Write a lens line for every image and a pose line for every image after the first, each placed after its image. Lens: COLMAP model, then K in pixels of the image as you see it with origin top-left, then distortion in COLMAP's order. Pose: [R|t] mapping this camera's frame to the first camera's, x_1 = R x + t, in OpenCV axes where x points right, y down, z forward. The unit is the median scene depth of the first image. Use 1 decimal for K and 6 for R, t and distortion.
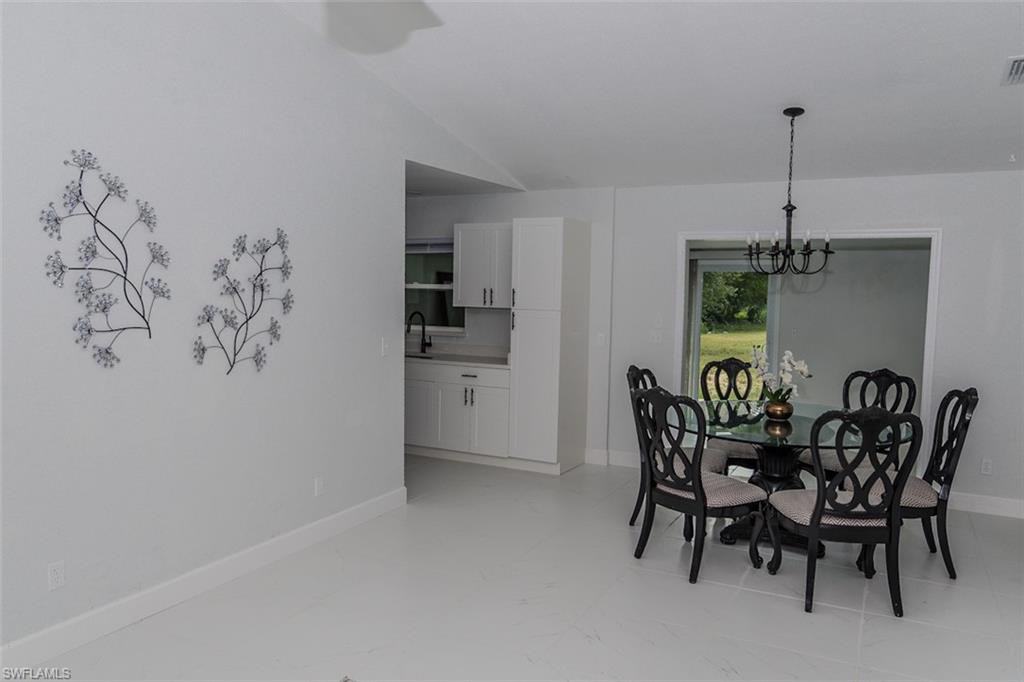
lens RADIAL K [[753.5, 0, 515.1], [0, 753.5, 355.8], [0, 0, 1]] dist [-0.000580, 0.006893]
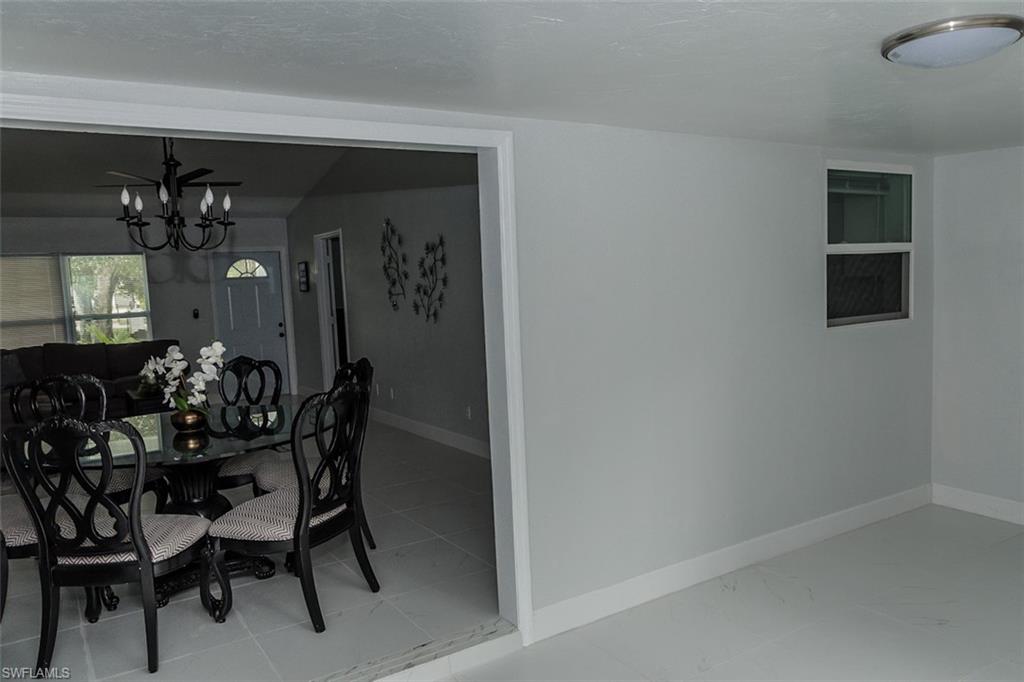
lens RADIAL K [[718.2, 0, 509.7], [0, 718.2, 348.9], [0, 0, 1]] dist [-0.004888, 0.003718]
pose [[-0.484265, 0.088963, -0.870387, 1.024064], [-0.046994, 0.990736, 0.127410, -0.140689], [0.873659, 0.102604, -0.475598, 2.023689]]
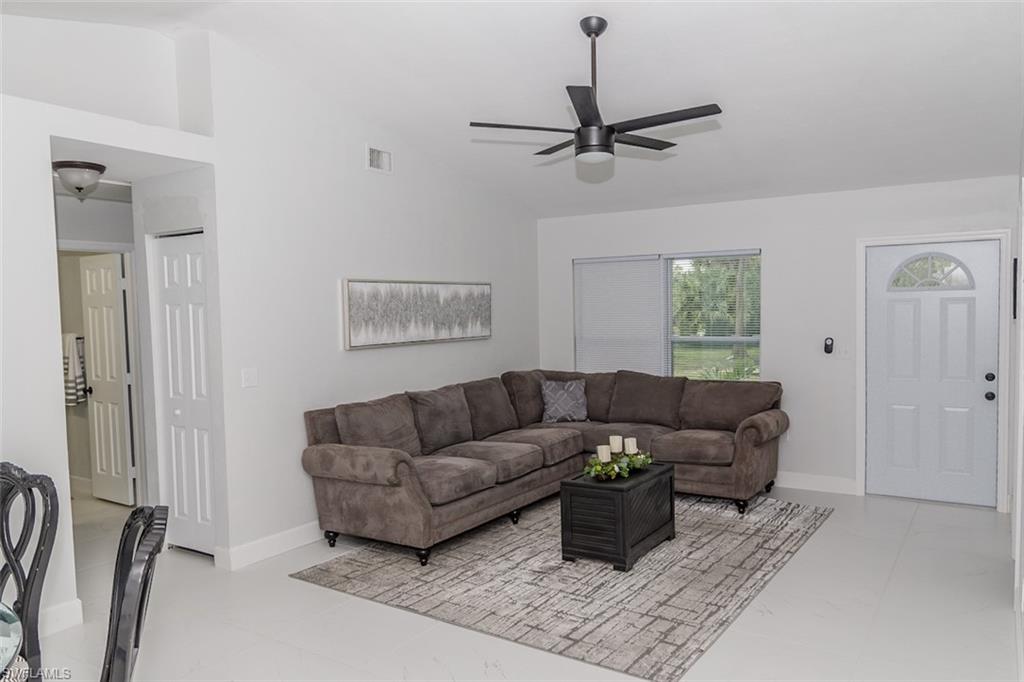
lens RADIAL K [[753.5, 0, 515.1], [0, 753.5, 355.8], [0, 0, 1]] dist [-0.000580, 0.006893]
pose [[-0.996793, -0.001327, 0.080011, -0.065424], [0.011982, 0.986115, 0.165629, -0.147031], [-0.079120, 0.166057, -0.982937, 1.533170]]
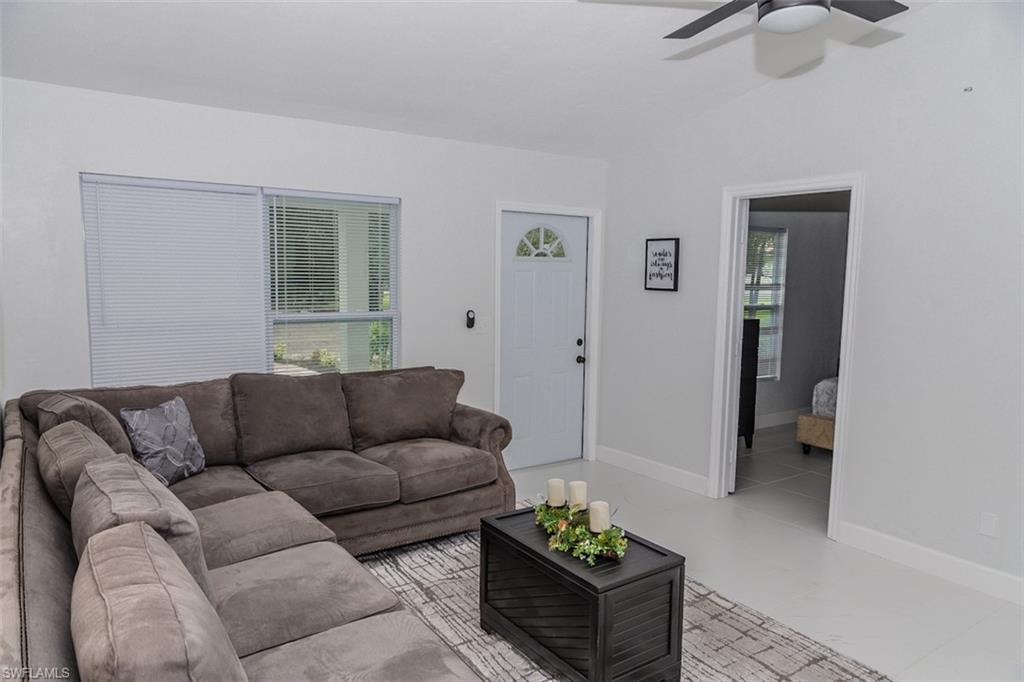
lens RADIAL K [[694.9, 0, 521.5], [0, 694.9, 342.6], [0, 0, 1]] dist [-0.000624, 0.001181]
pose [[-0.448644, 0.070529, -0.890923, 0.513428], [-0.113920, 0.984236, 0.135283, -0.039846], [0.886420, 0.162188, -0.433537, 0.566020]]
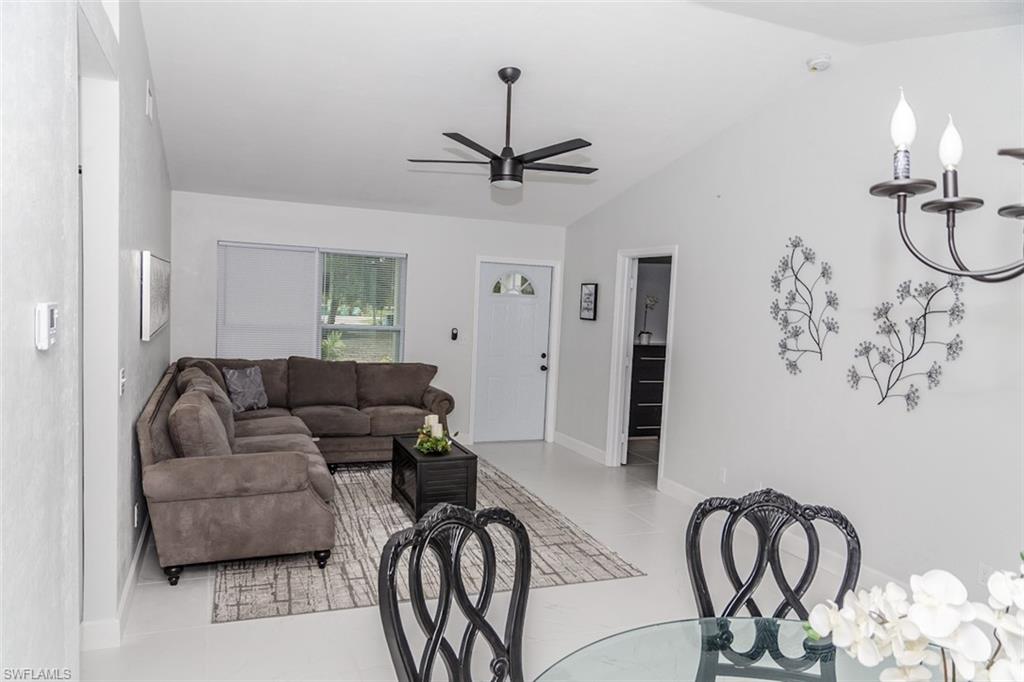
lens RADIAL K [[694.6, 0, 512.0], [0, 694.6, 341.0], [0, 0, 1]] dist [0.028748, 0.001273]
pose [[-0.635610, 0.001785, -0.772008, 0.788544], [-0.132859, 0.984825, 0.111663, -0.114920], [0.760492, 0.173542, -0.625727, 1.245245]]
